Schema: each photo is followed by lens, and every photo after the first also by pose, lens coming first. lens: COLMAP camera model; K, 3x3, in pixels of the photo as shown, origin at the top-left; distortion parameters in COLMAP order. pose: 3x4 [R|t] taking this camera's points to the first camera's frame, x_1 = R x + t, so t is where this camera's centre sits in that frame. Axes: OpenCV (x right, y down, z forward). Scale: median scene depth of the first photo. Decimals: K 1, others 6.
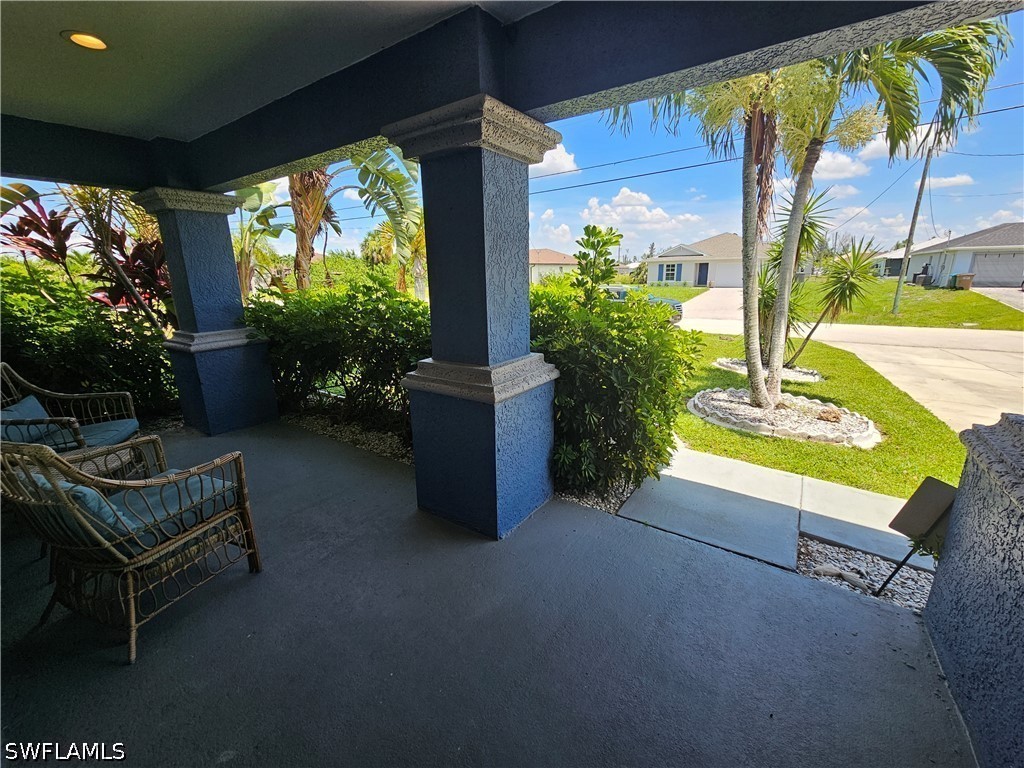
lens RADIAL K [[417.6, 0, 512.1], [0, 417.6, 381.8], [0, 0, 1]] dist [0.000280, -0.000350]
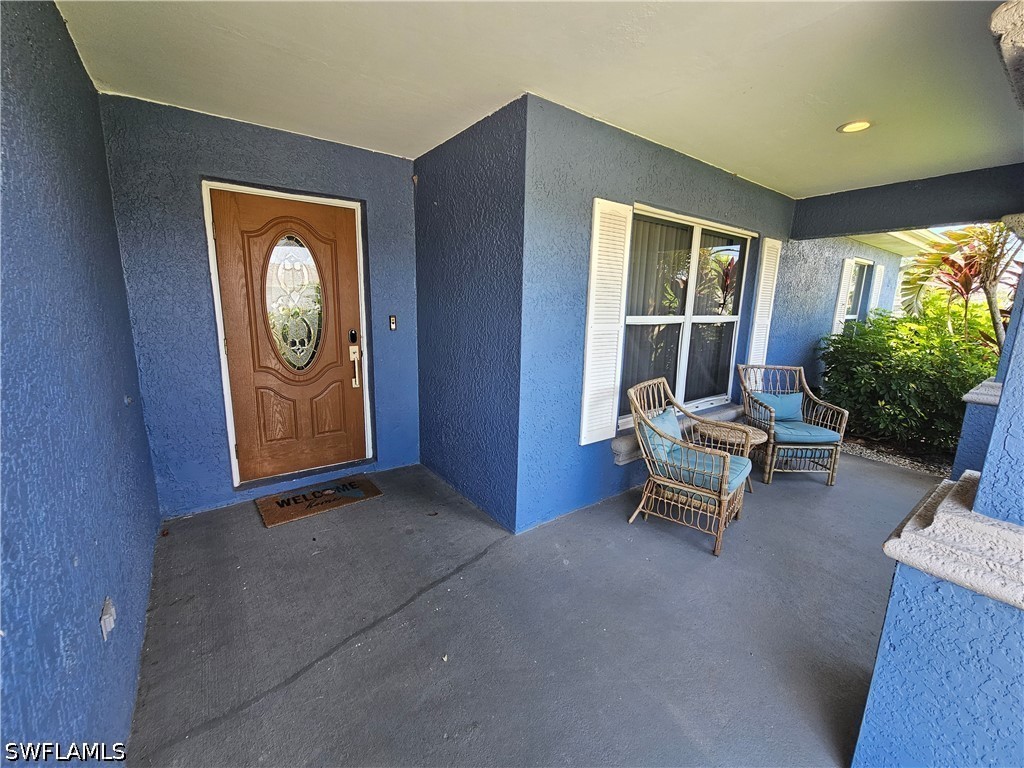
lens RADIAL K [[417.6, 0, 512.1], [0, 417.6, 381.8], [0, 0, 1]] dist [0.000280, -0.000350]
pose [[-0.325704, 0.186508, -0.926894, 0.638172], [-0.253611, 0.927189, 0.275685, -0.201032], [0.910823, 0.324862, -0.254688, 0.649669]]
